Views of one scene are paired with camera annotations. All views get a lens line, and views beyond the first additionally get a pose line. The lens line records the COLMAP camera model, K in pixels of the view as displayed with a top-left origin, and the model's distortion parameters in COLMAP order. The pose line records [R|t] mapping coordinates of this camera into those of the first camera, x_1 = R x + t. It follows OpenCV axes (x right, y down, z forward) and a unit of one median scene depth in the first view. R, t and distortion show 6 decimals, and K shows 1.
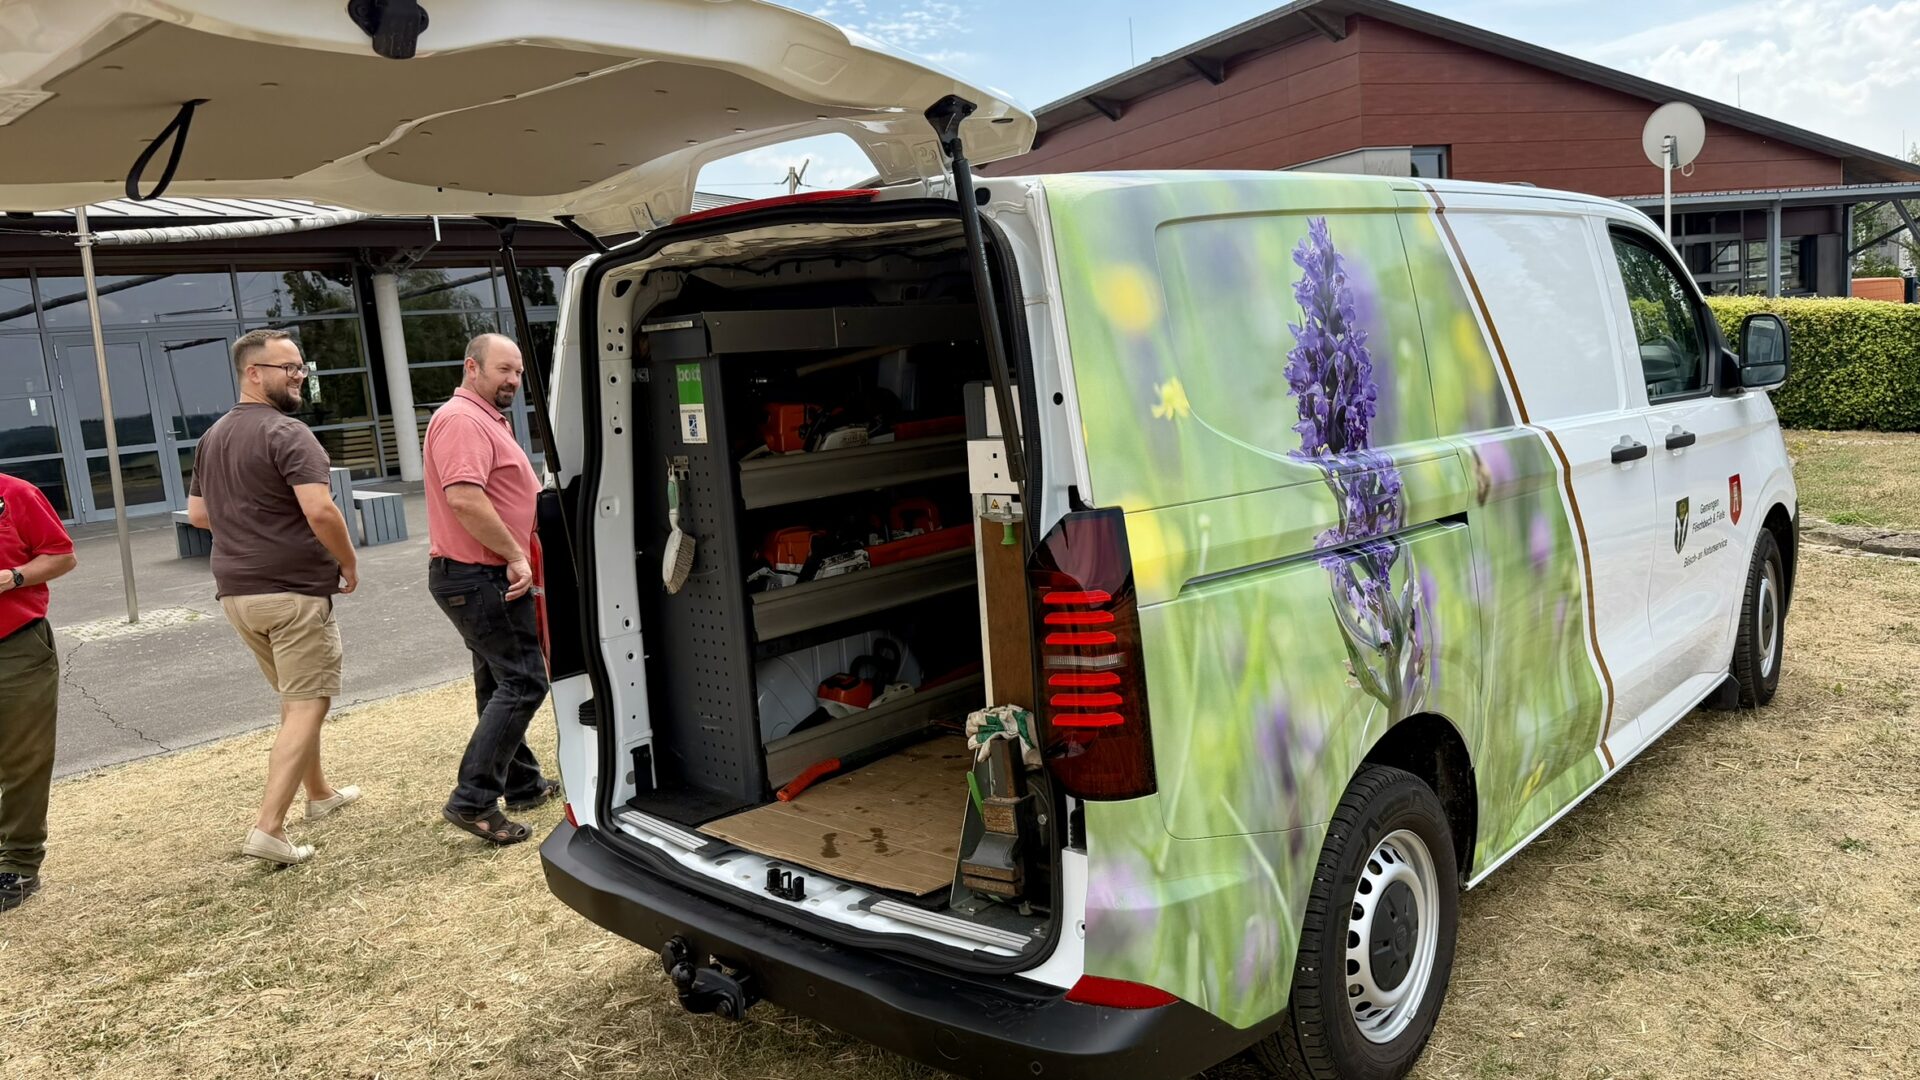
lens RADIAL K [[1398.9, 0, 957.0], [0, 1398.9, 533.0], [0, 0, 1]] dist [0.029295, -0.004093]
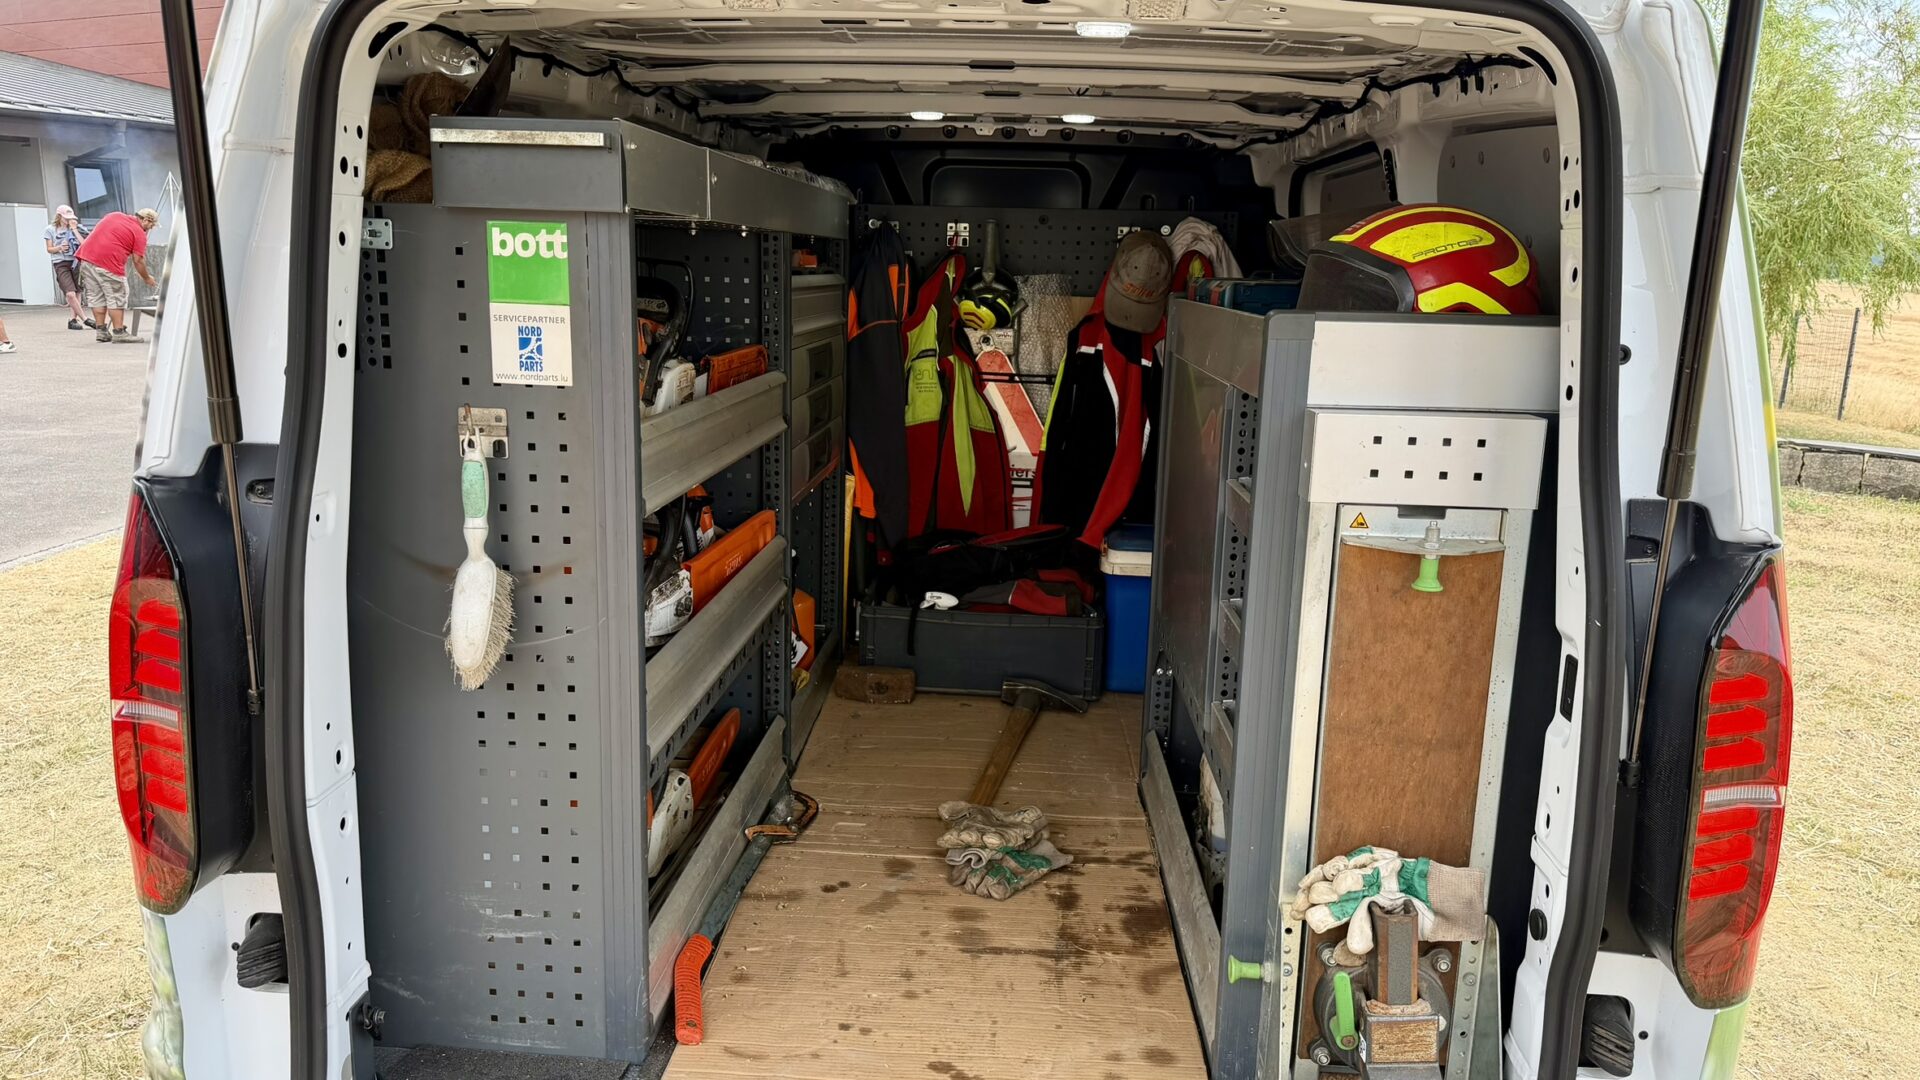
lens RADIAL K [[1398.9, 0, 957.4], [0, 1398.9, 537.3], [0, 0, 1]] dist [0.029295, -0.004093]
pose [[0.770844, -0.038361, 0.635867, -0.382860], [0.002107, 0.998333, 0.057675, -0.037880], [-0.637020, -0.043118, 0.769640, 0.513198]]
